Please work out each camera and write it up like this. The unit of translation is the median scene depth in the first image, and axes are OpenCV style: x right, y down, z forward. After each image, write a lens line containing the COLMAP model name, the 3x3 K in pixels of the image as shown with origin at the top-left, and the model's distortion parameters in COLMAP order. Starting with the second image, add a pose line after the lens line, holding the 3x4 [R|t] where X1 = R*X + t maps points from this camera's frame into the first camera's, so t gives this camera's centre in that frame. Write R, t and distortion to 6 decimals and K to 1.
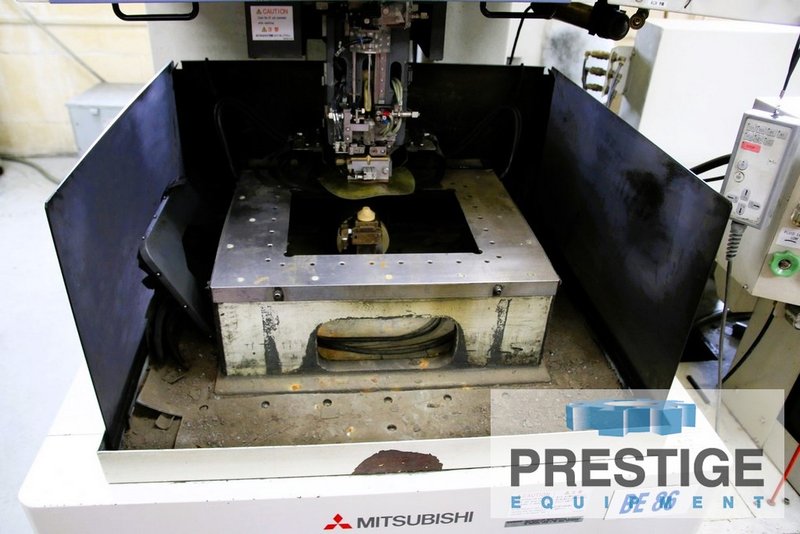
lens RADIAL K [[623.4, 0, 395.4], [0, 623.4, 283.0], [0, 0, 1]] dist [-0.096551, 0.029499]
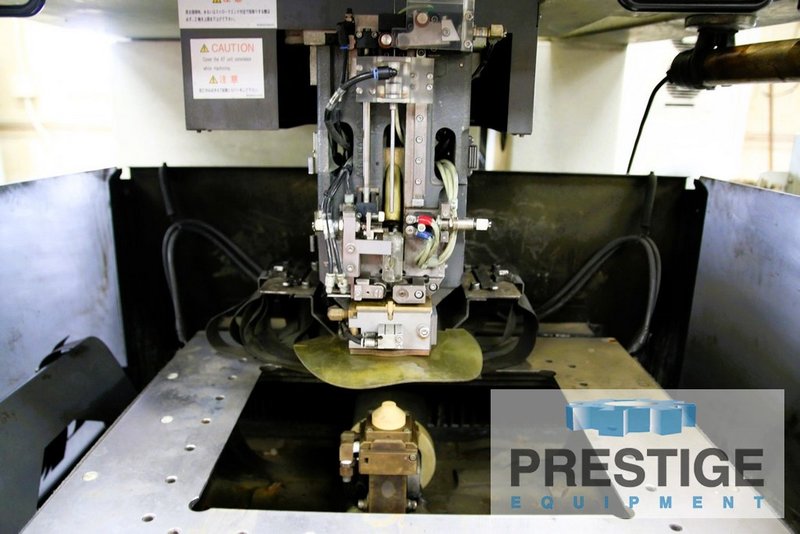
lens RADIAL K [[623.4, 0, 391.9], [0, 623.4, 280.2], [0, 0, 1]] dist [-0.096551, 0.029499]
pose [[0.993443, 0.006096, -0.114166, 0.016440], [-0.038739, 0.957455, -0.285972, -0.076880], [0.107565, 0.288519, 0.951413, 0.513272]]
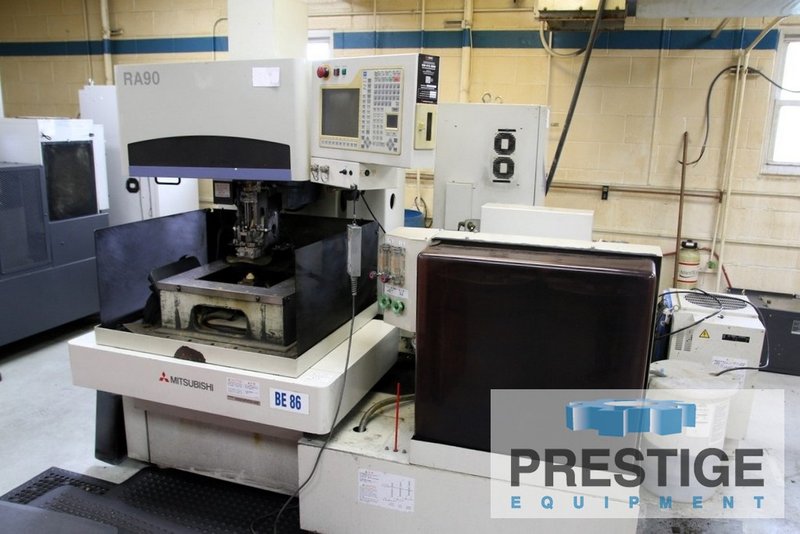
lens RADIAL K [[651.1, 0, 394.5], [0, 651.1, 267.7], [0, 0, 1]] dist [-0.080321, 0.007312]
pose [[0.915193, 0.081605, -0.394667, 1.403768], [-0.209995, 0.932399, -0.294165, 0.452538], [0.343982, 0.352096, 0.870462, -0.849562]]
